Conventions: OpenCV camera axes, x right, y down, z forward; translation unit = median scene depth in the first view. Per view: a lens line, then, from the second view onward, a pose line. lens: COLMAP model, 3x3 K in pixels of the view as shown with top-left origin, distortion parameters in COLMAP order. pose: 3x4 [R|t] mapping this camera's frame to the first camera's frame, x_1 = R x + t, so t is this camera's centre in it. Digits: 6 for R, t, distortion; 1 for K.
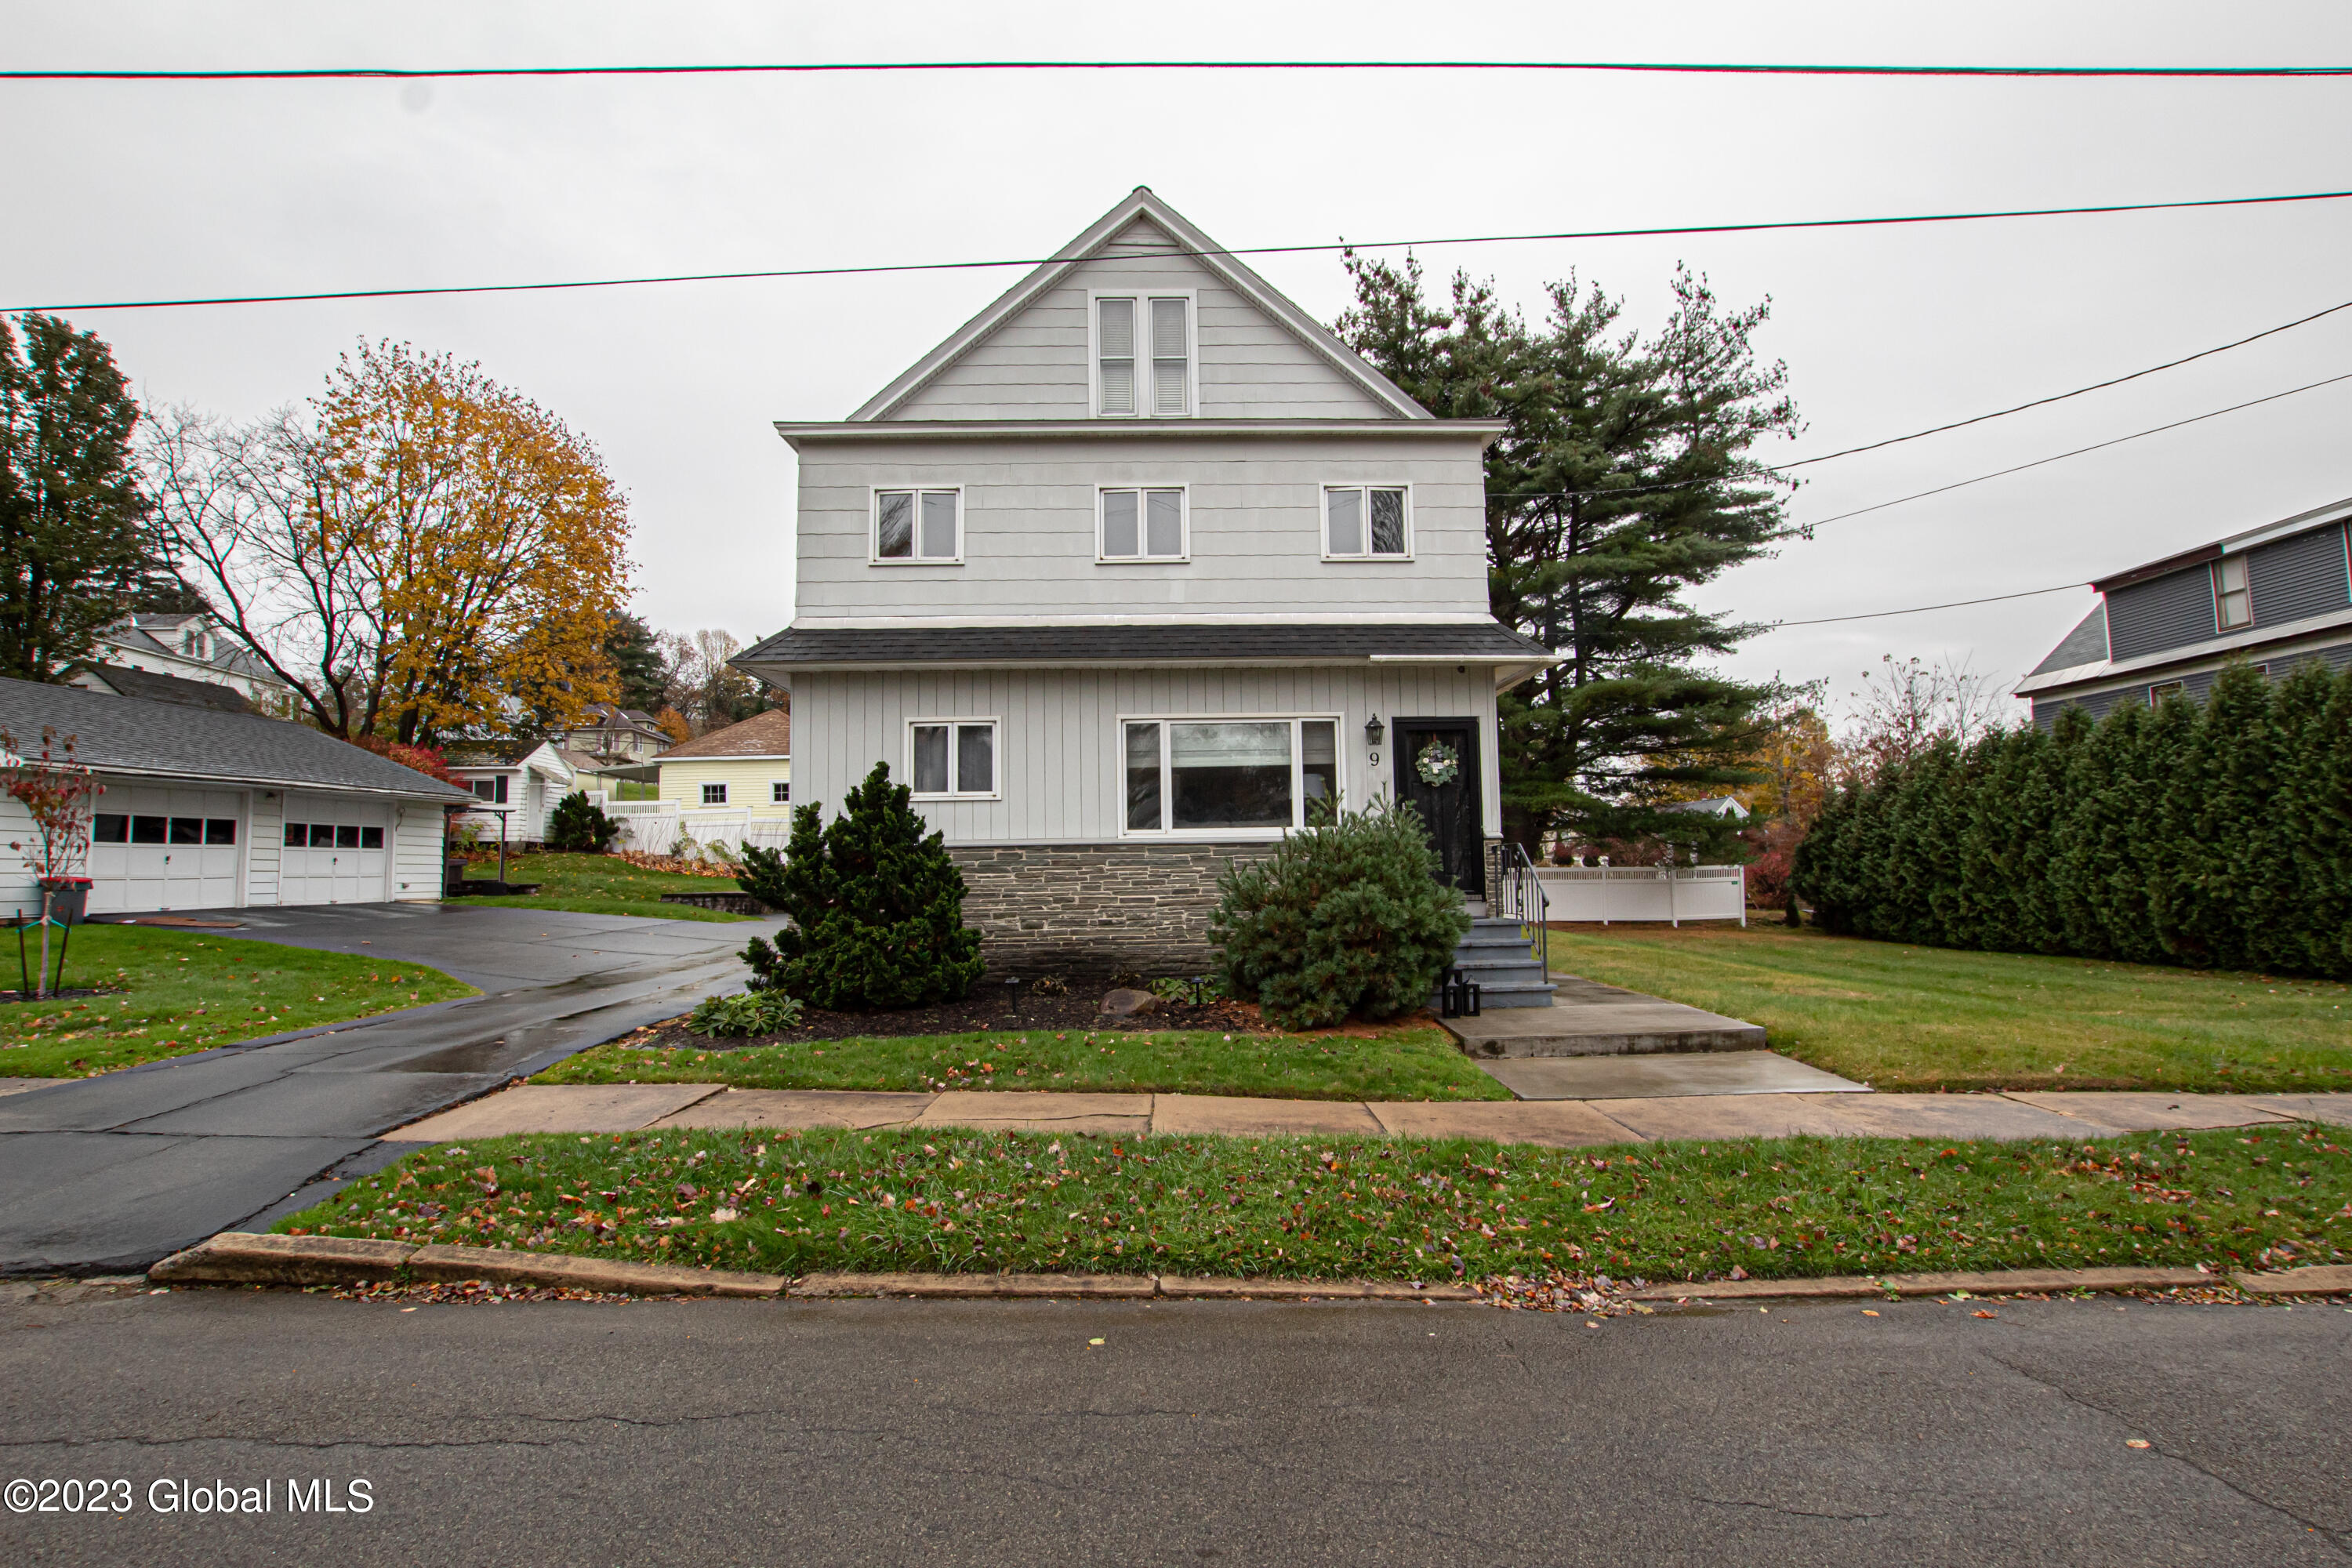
lens RADIAL K [[1078.7, 0, 1183.7], [0, 1078.7, 793.6], [0, 0, 1]] dist [-0.030915, 0.004439]
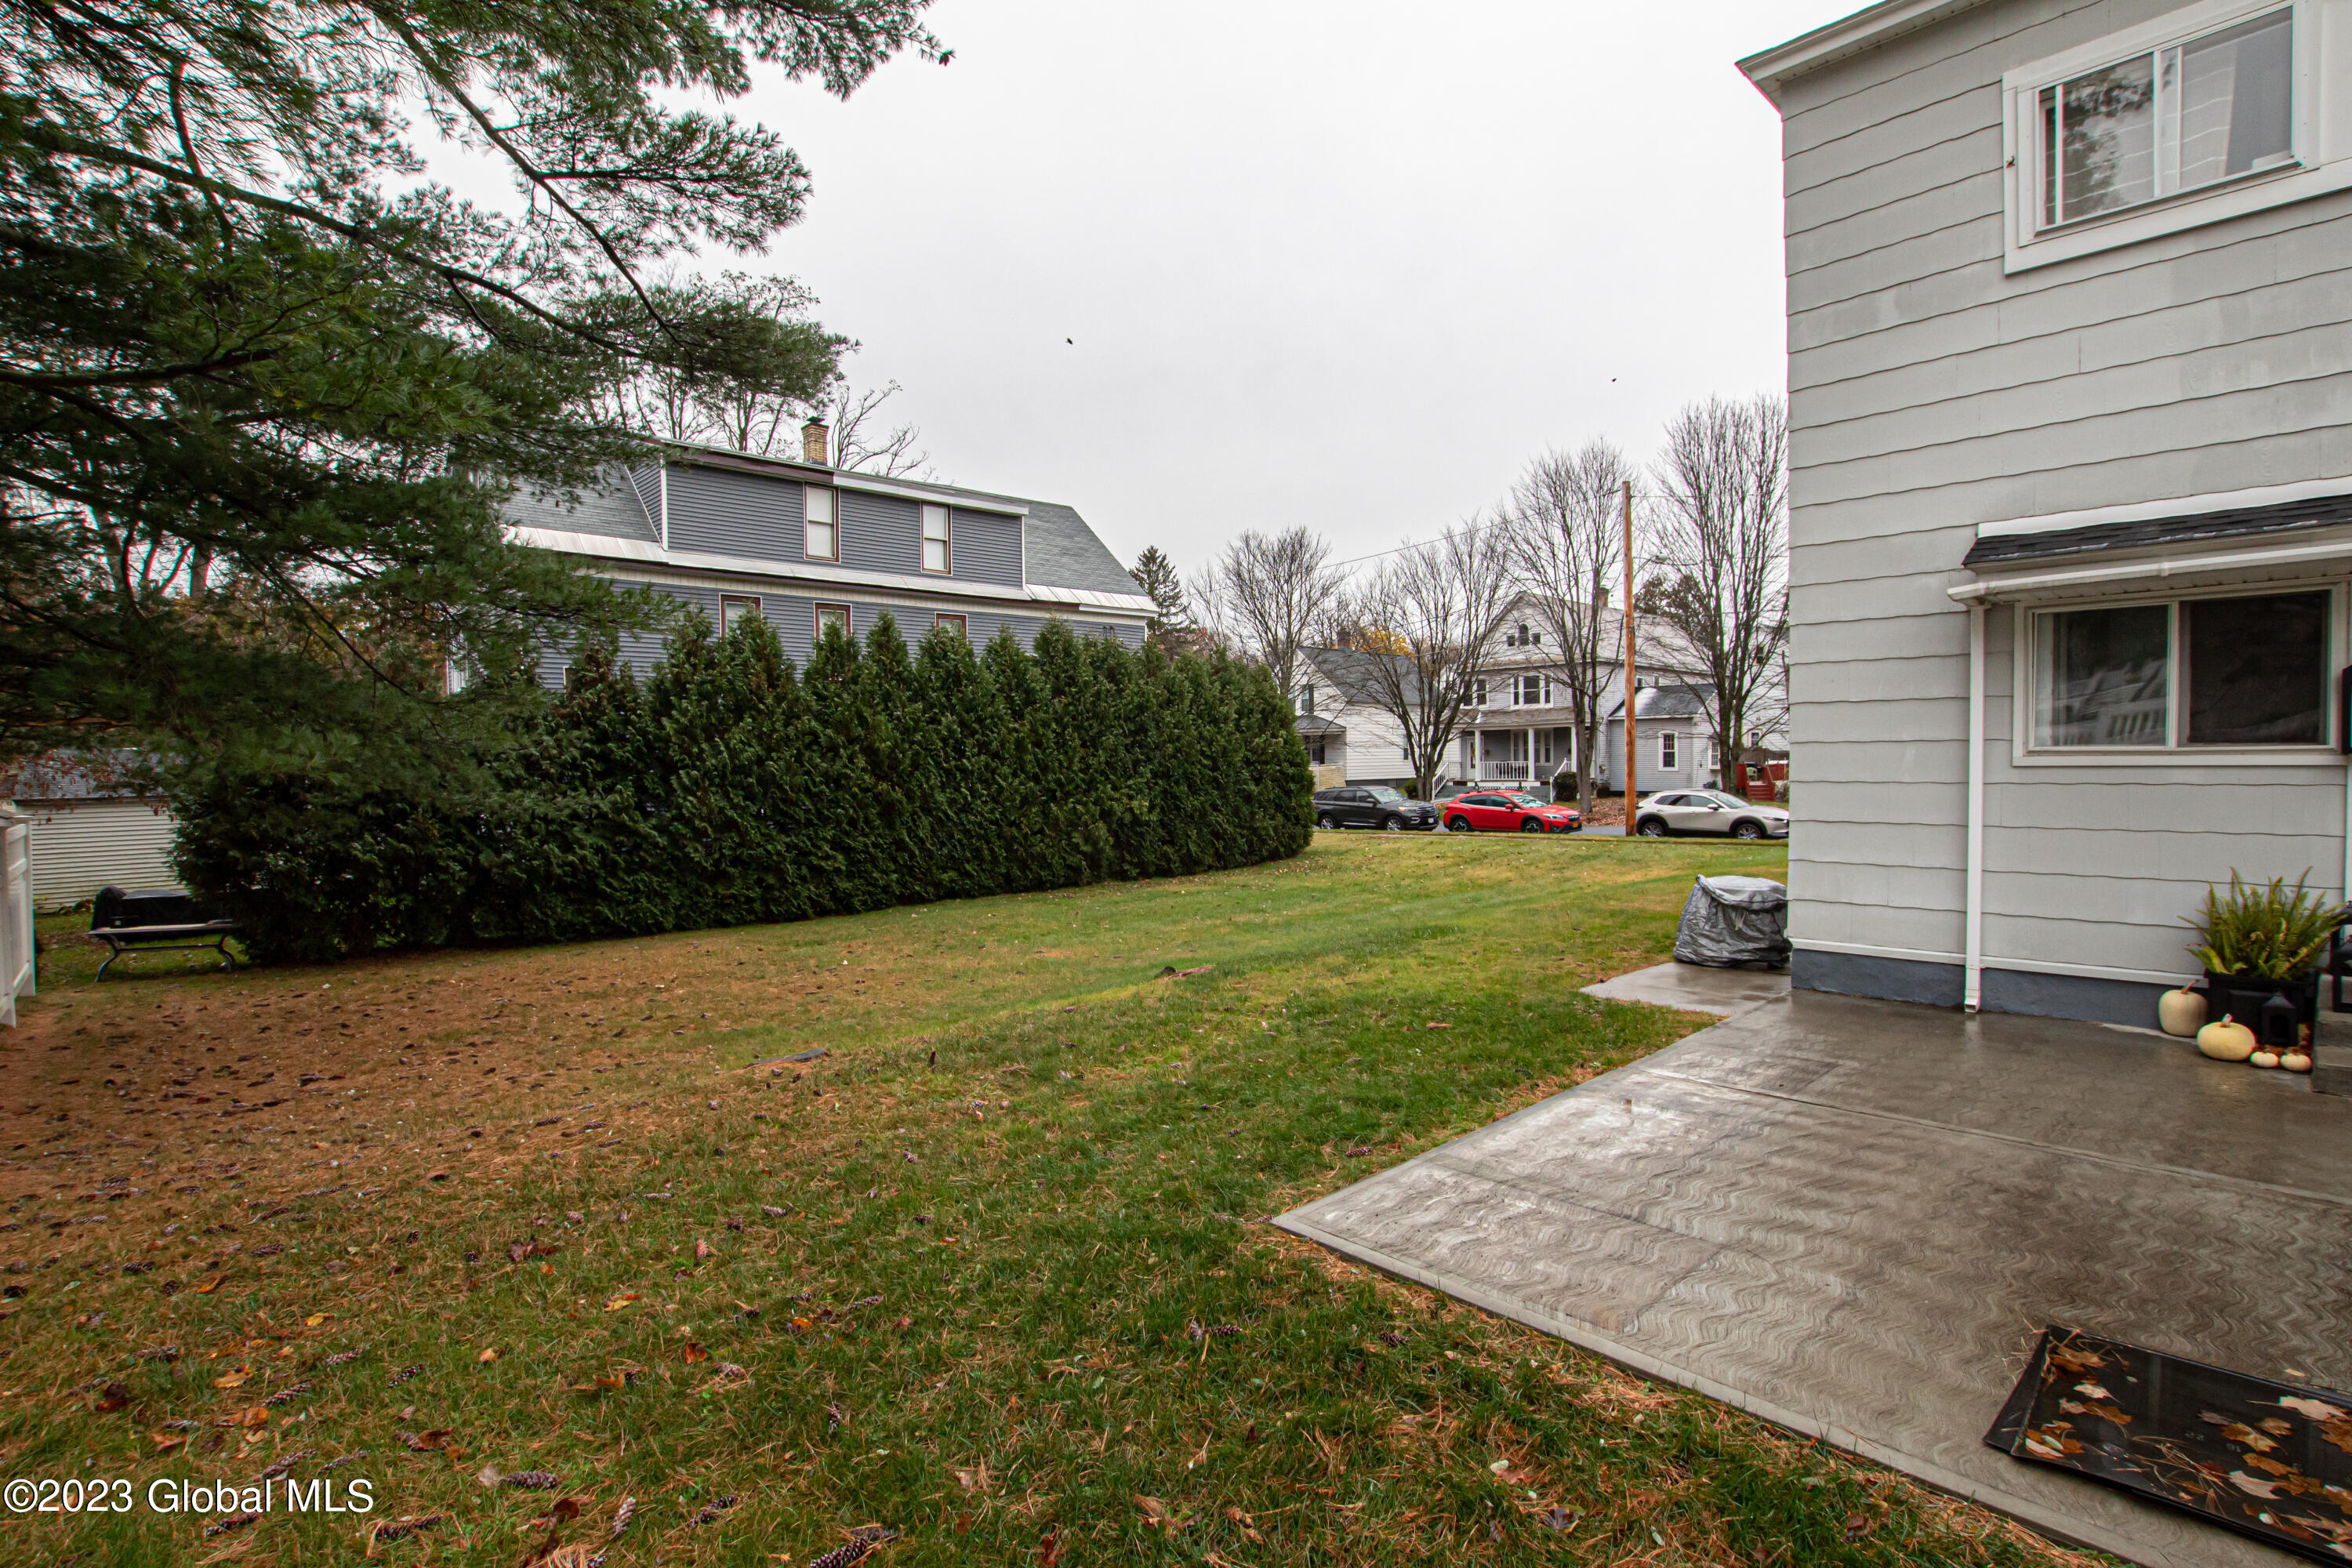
lens RADIAL K [[1078.7, 0, 1178.1], [0, 1078.7, 790.9], [0, 0, 1]] dist [-0.030915, 0.004439]
pose [[-0.654889, -0.013020, 0.755613, -0.006325], [-0.041569, 0.998958, -0.018814, 0.135688], [-0.754581, -0.043731, -0.654748, 2.770587]]
